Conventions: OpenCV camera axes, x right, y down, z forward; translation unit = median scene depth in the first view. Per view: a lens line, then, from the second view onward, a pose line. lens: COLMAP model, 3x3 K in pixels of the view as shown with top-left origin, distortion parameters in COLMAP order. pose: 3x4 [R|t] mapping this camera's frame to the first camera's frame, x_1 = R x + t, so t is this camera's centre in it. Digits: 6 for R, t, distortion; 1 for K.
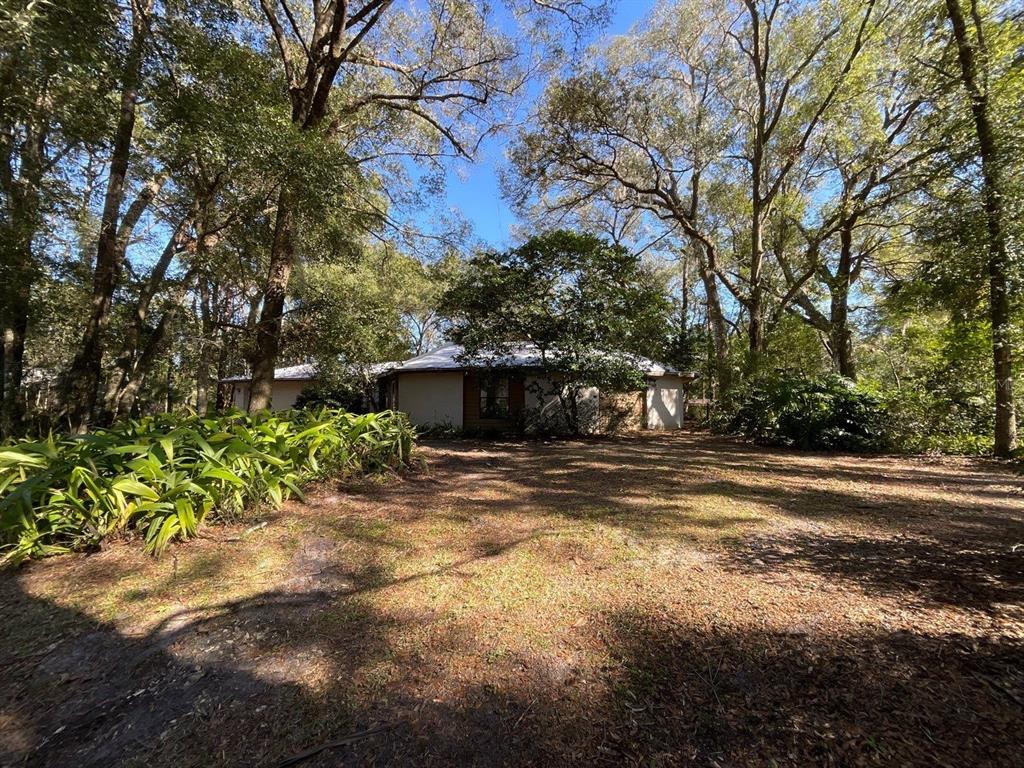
lens RADIAL K [[411.9, 0, 511.4], [0, 411.9, 385.0], [0, 0, 1]] dist [-0.001321, -0.000633]
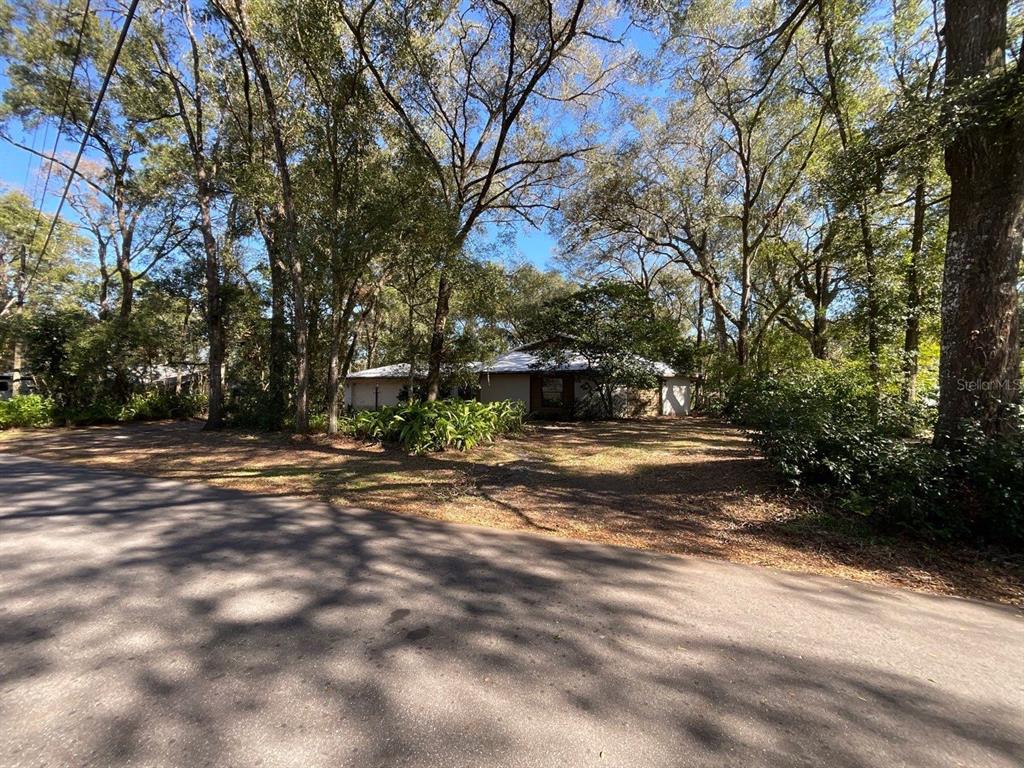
lens RADIAL K [[411.9, 0, 512.1], [0, 411.9, 386.7], [0, 0, 1]] dist [-0.001321, -0.000633]
pose [[0.998490, 0.001475, -0.054913, -0.104396], [-0.000132, 0.999701, 0.024460, -0.023941], [0.054933, -0.024416, 0.998191, -0.433763]]
